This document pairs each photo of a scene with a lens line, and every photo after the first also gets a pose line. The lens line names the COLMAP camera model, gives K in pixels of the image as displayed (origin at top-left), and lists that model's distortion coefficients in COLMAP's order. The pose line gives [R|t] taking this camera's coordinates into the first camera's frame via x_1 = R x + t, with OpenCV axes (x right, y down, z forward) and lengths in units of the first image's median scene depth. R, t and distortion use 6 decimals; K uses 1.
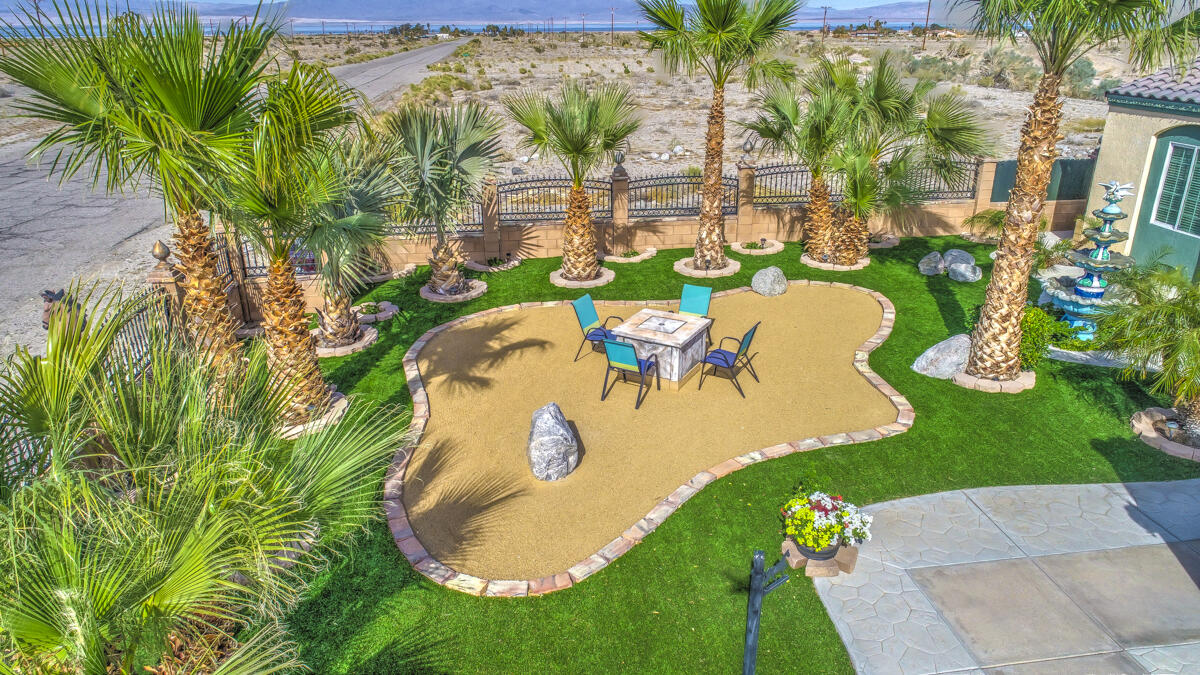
lens RADIAL K [[802.0, 0, 596.3], [0, 802.0, 338.1], [0, 0, 1]] dist [-0.001698, -0.000492]
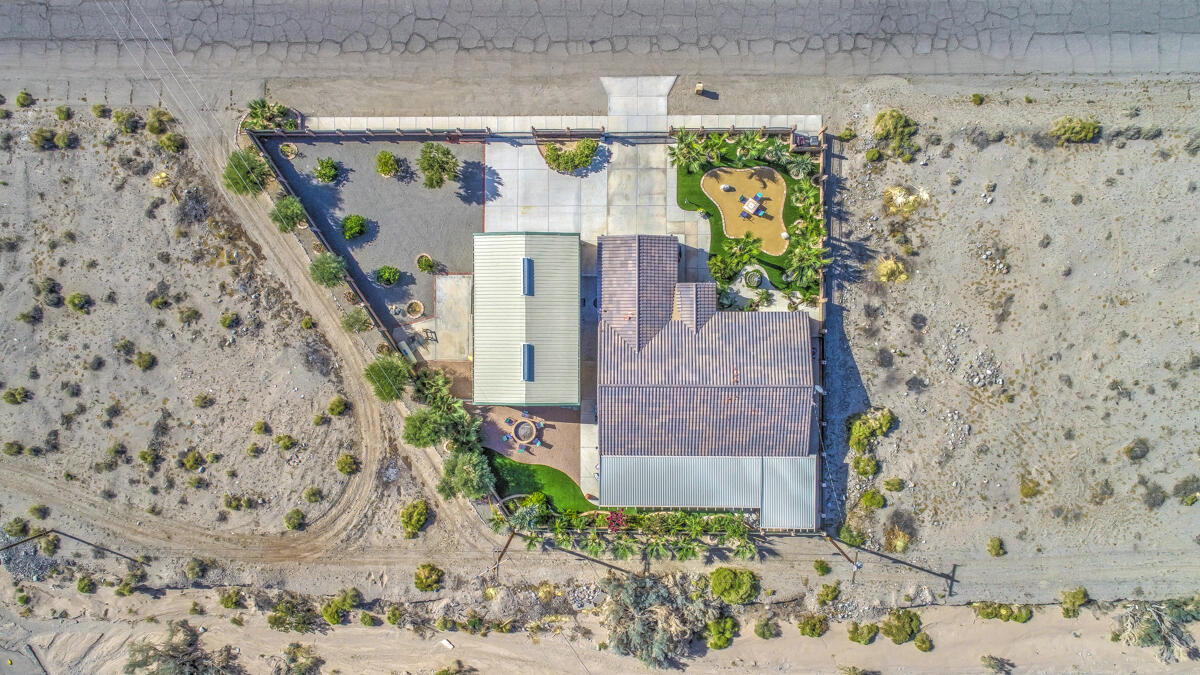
lens RADIAL K [[802.0, 0, 596.3], [0, 802.0, 338.1], [0, 0, 1]] dist [-0.001698, -0.000492]
pose [[-0.126966, 0.991711, 0.019735, 1.098822], [-0.331643, -0.061194, 0.941418, -5.381924], [0.934822, 0.112983, 0.336664, -2.078121]]
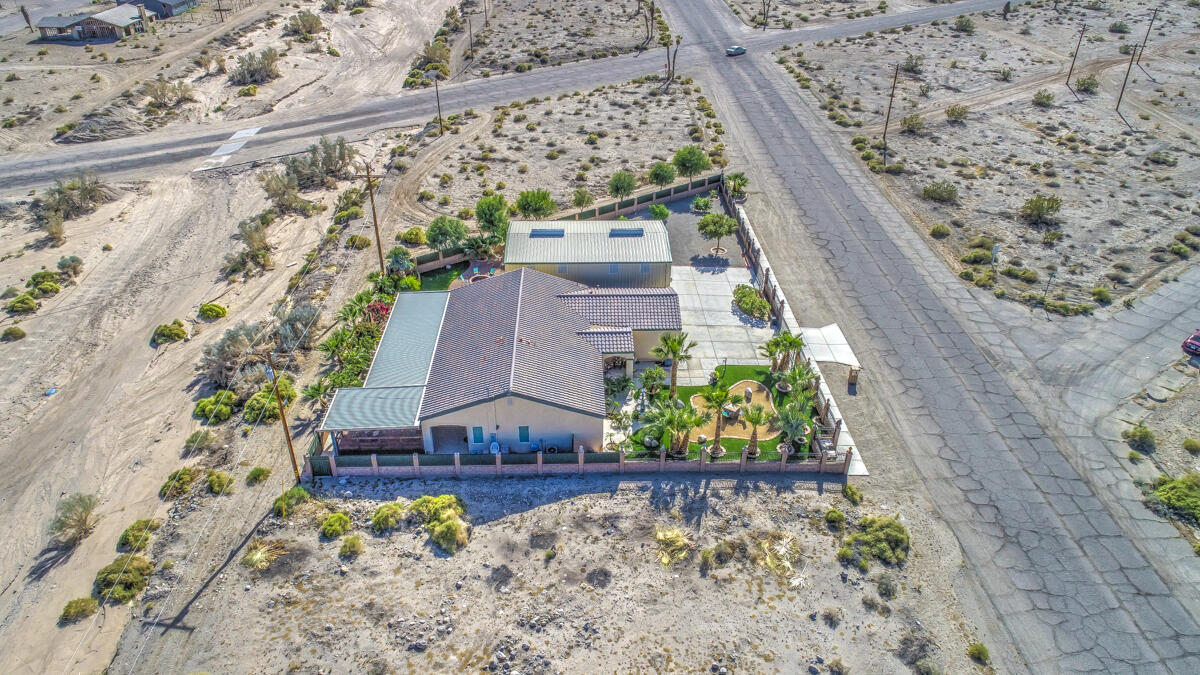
lens RADIAL K [[802.0, 0, 596.3], [0, 802.0, 338.1], [0, 0, 1]] dist [-0.001698, -0.000492]
pose [[-0.995514, -0.050519, 0.079995, 0.543964], [0.033530, 0.602251, 0.797603, -4.275326], [-0.088471, 0.796707, -0.597855, 3.662268]]
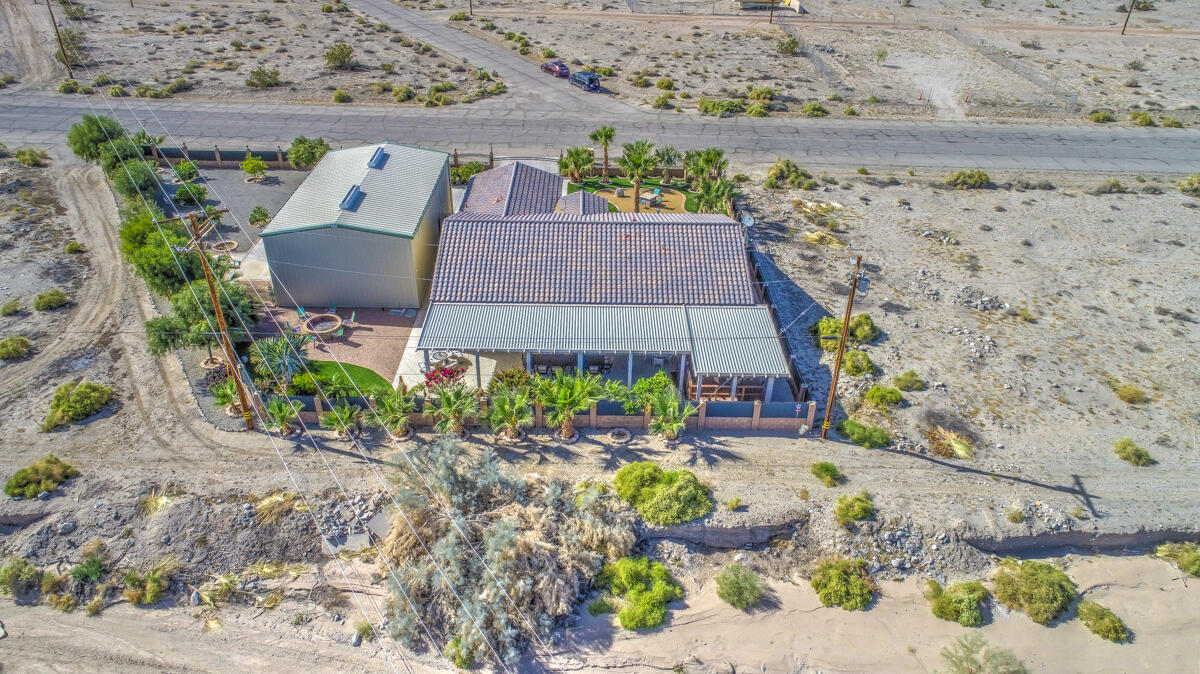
lens RADIAL K [[802.0, 0, 596.3], [0, 802.0, 337.6], [0, 0, 1]] dist [-0.001698, -0.000492]
pose [[-0.121393, 0.534274, -0.836550, 5.200265], [-0.378535, 0.754174, 0.536593, -2.078228], [0.917592, 0.381802, 0.110690, 0.381136]]
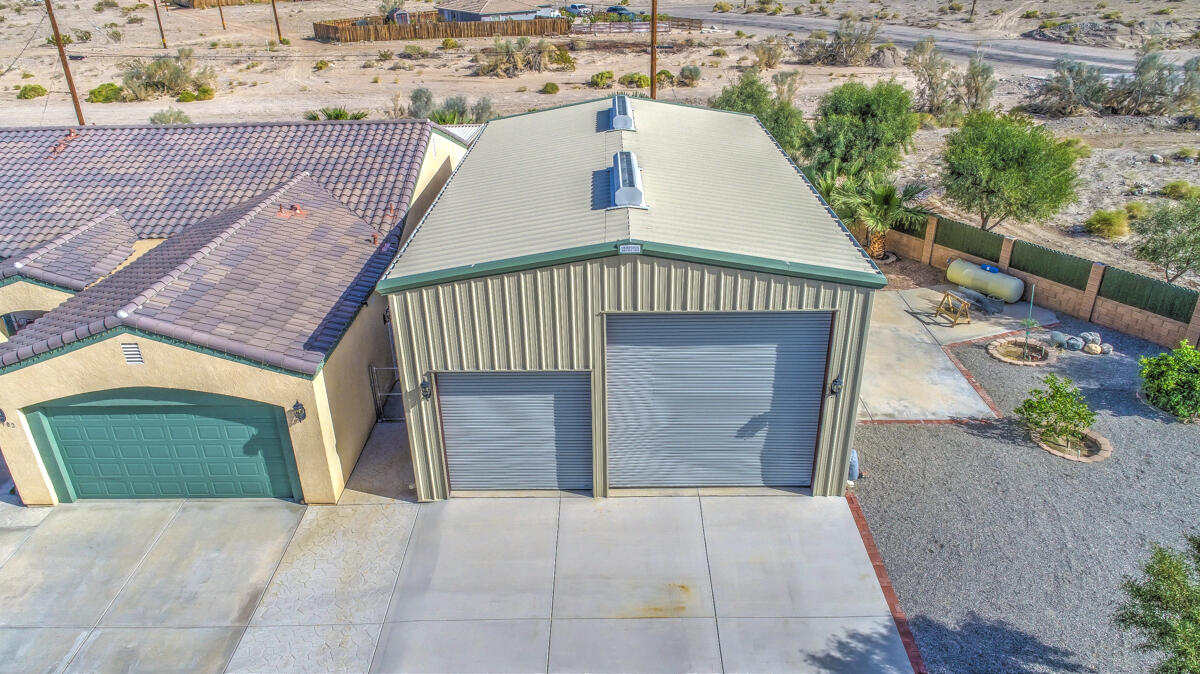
lens RADIAL K [[802.0, 0, 596.3], [0, 802.0, 337.6], [0, 0, 1]] dist [-0.001698, -0.000492]
pose [[0.142518, -0.440004, 0.886615, -0.580816], [0.381431, 0.850989, 0.361011, -0.154594], [-0.913345, 0.286732, 0.289112, -0.978241]]
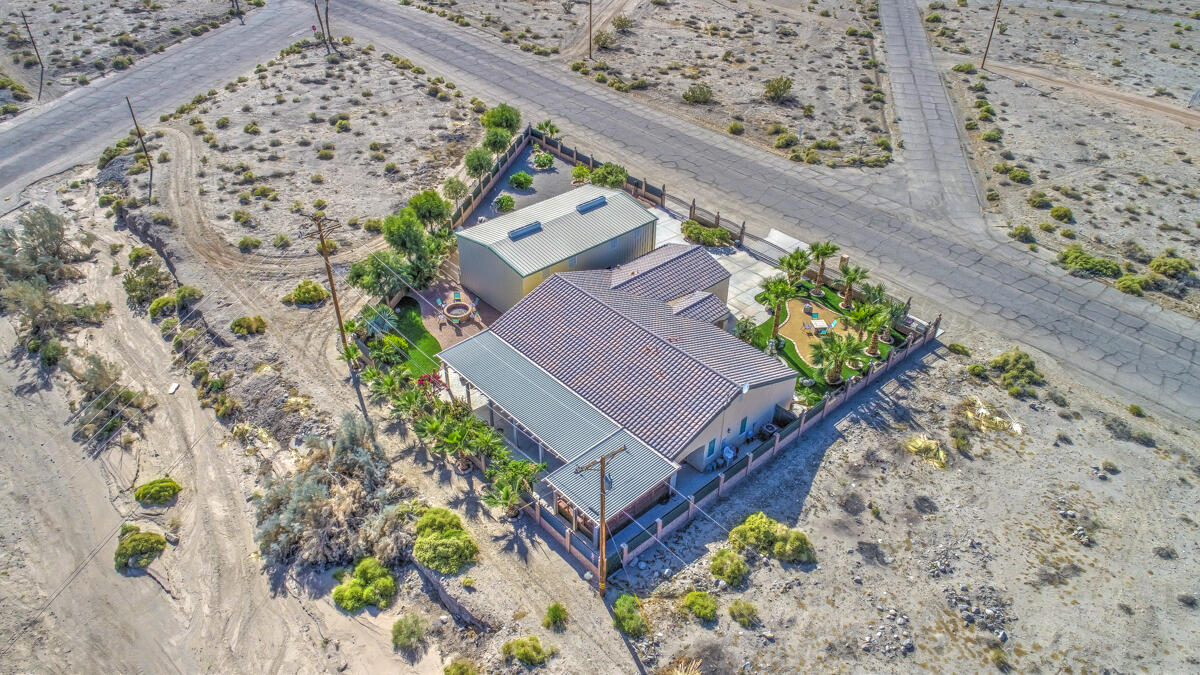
lens RADIAL K [[802.0, 0, 596.3], [0, 802.0, 338.1], [0, 0, 1]] dist [-0.001698, -0.000492]
pose [[-0.819520, 0.331359, -0.467535, 3.829725], [-0.216238, 0.576741, 0.787789, -3.846599], [0.530687, 0.746707, -0.400998, 2.366729]]
